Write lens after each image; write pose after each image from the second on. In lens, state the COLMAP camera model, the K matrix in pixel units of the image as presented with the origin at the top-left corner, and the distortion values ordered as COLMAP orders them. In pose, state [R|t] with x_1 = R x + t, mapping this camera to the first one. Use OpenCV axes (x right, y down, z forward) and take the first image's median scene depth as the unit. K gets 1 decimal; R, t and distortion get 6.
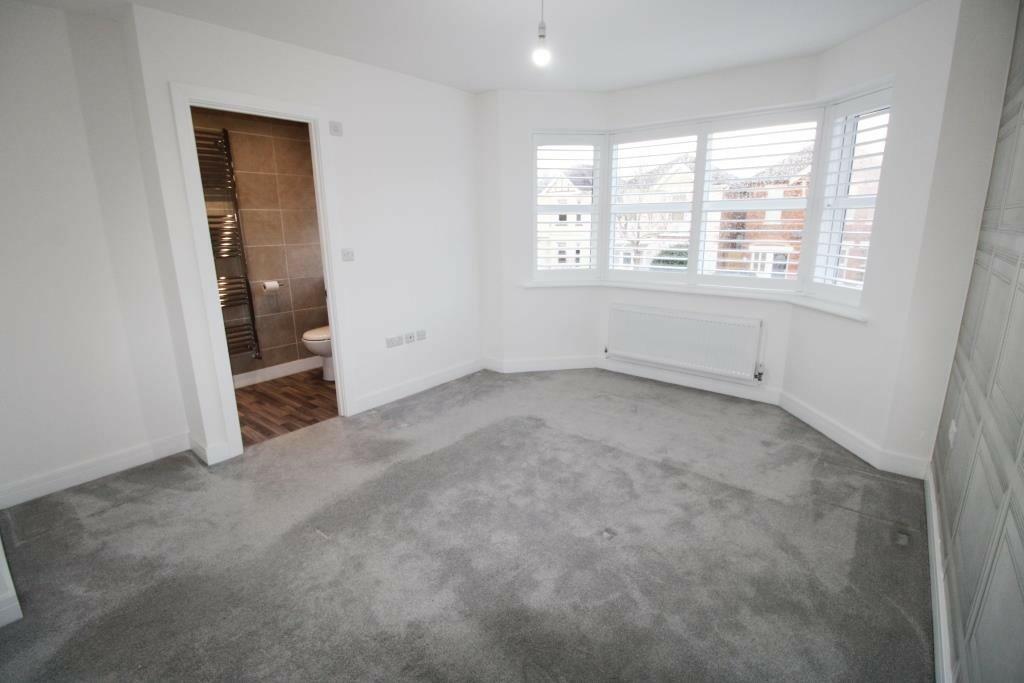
lens RADIAL K [[467.2, 0, 512.0], [0, 467.2, 341.5], [0, 0, 1]] dist [-0.001691, -0.000136]
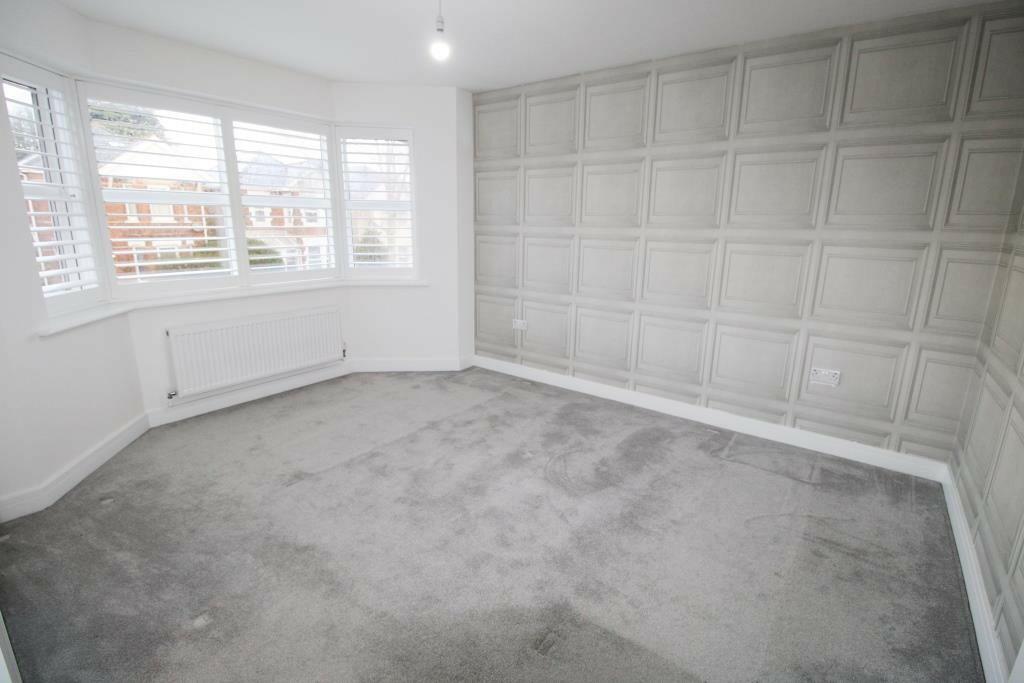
lens RADIAL K [[489.7, 0, 512.0], [0, 489.7, 341.5], [0, 0, 1]] dist [-0.000339, -0.000092]
pose [[-0.030720, -0.232385, 0.972139, -0.644904], [0.241520, 0.942051, 0.232825, -0.133061], [-0.969909, 0.241943, 0.027186, 0.566291]]
